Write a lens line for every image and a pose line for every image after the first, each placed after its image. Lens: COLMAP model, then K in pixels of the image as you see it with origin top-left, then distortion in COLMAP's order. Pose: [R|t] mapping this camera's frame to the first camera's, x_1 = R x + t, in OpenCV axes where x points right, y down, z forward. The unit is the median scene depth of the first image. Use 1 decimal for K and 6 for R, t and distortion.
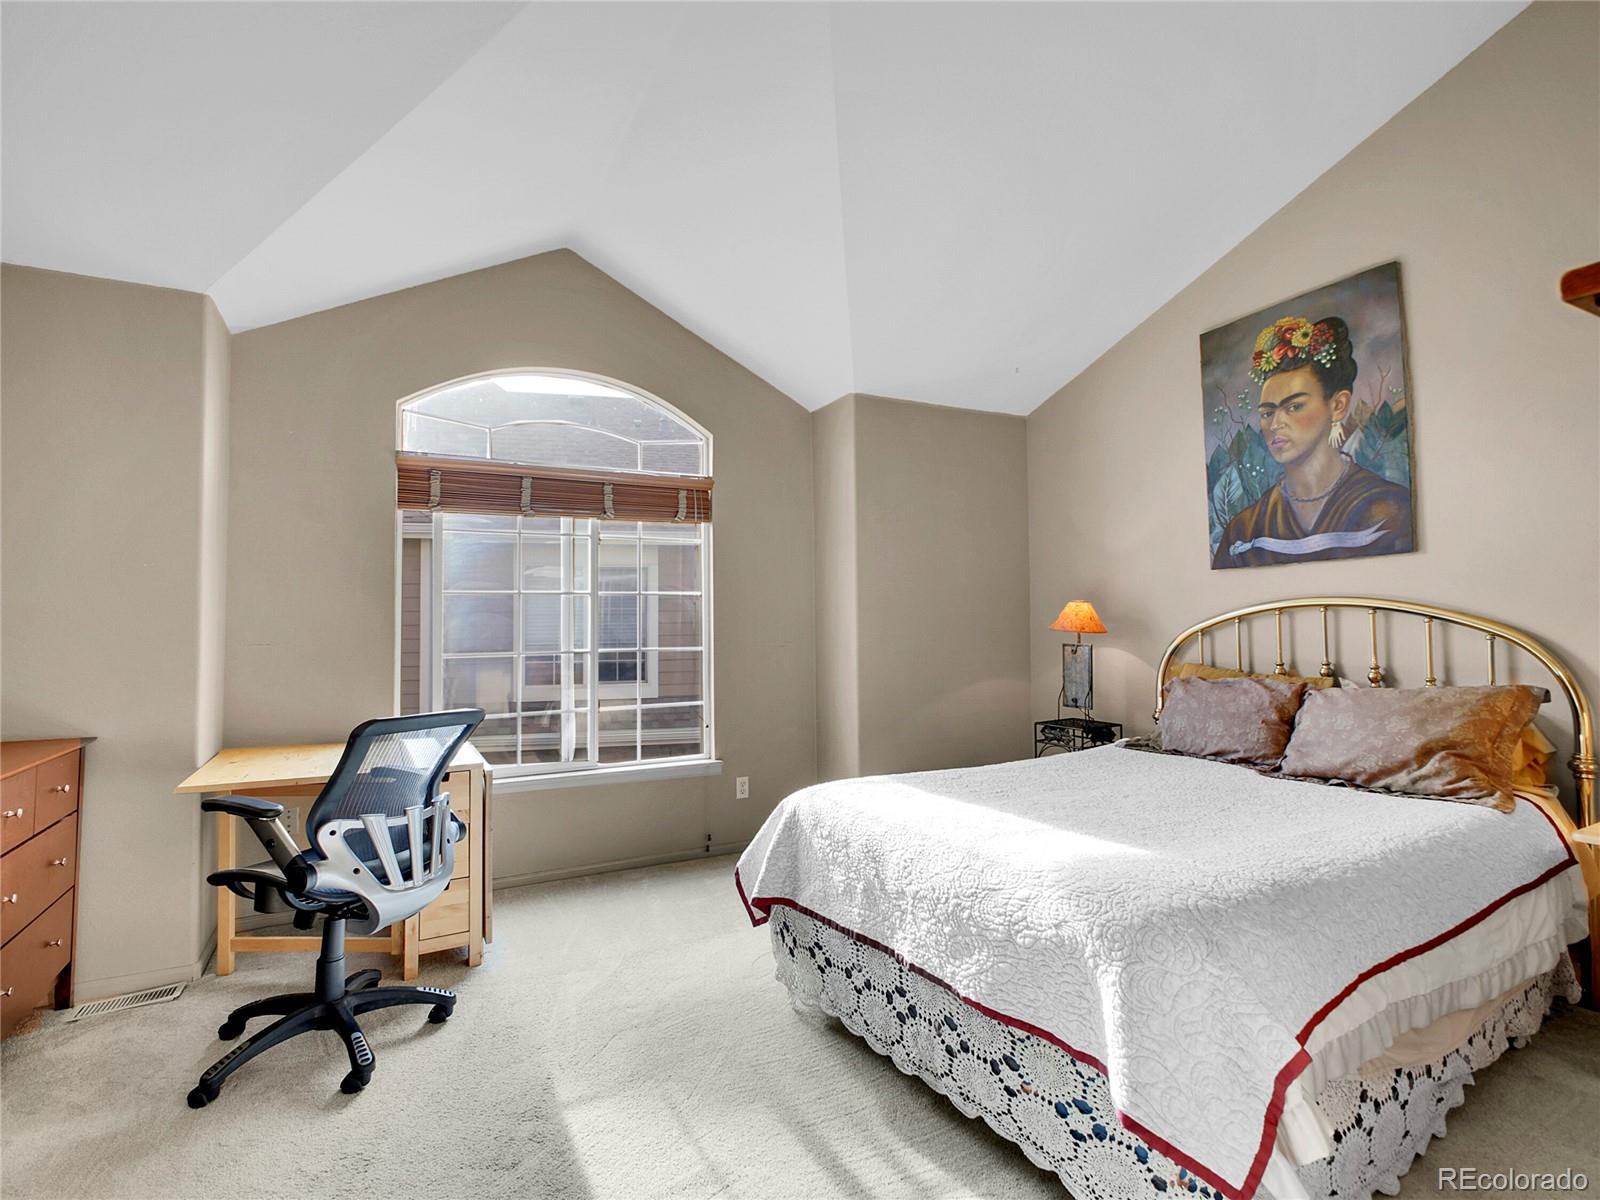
lens RADIAL K [[779.3, 0, 802.5], [0, 779.3, 594.1], [0, 0, 1]] dist [0.003547, 0.000052]
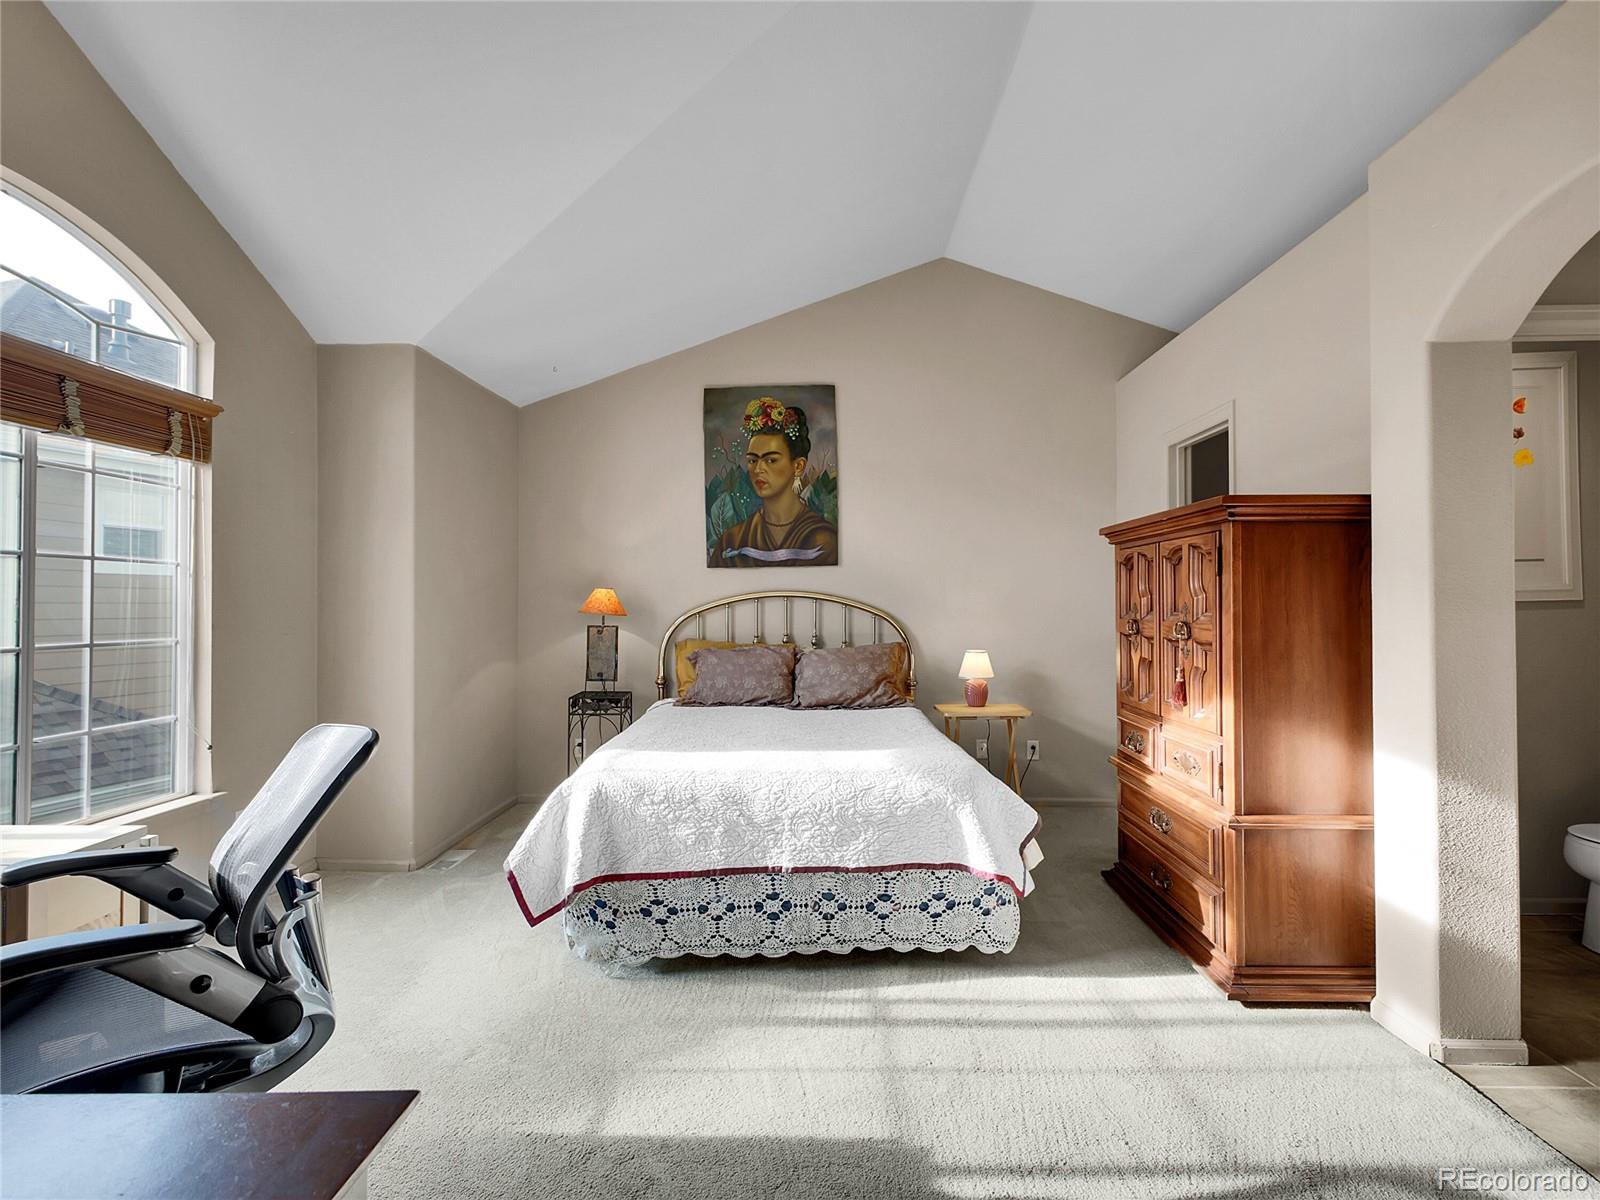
lens RADIAL K [[779.3, 0, 802.5], [0, 779.3, 594.1], [0, 0, 1]] dist [0.003547, 0.000052]
pose [[0.496401, 0.019887, 0.867866, -0.758083], [-0.037576, 0.999293, -0.001406, 0.013403], [-0.867280, -0.031913, 0.496797, 0.269555]]
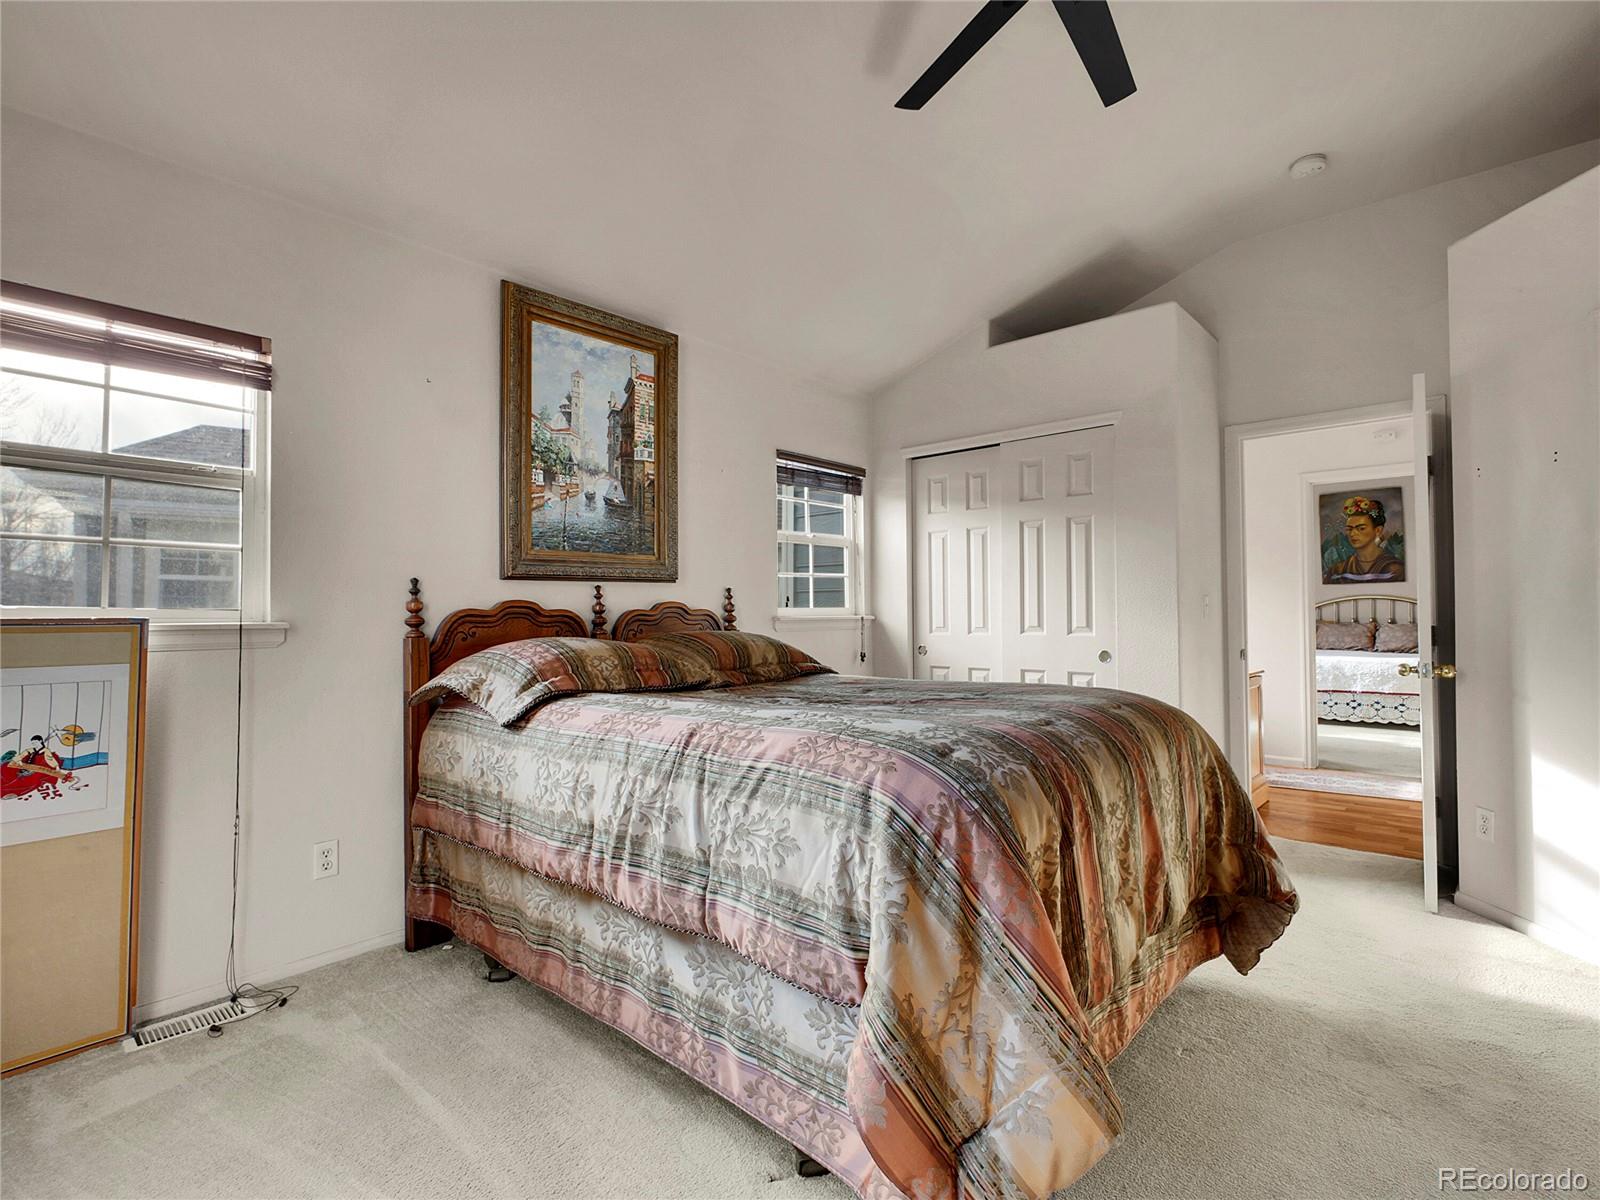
lens RADIAL K [[779.3, 0, 802.5], [0, 779.3, 594.1], [0, 0, 1]] dist [0.003547, 0.000052]
pose [[0.939400, 0.013869, 0.342542, -2.850817], [-0.019906, 0.999702, 0.014114, 0.000093], [-0.342245, -0.020077, 0.939396, -1.247863]]
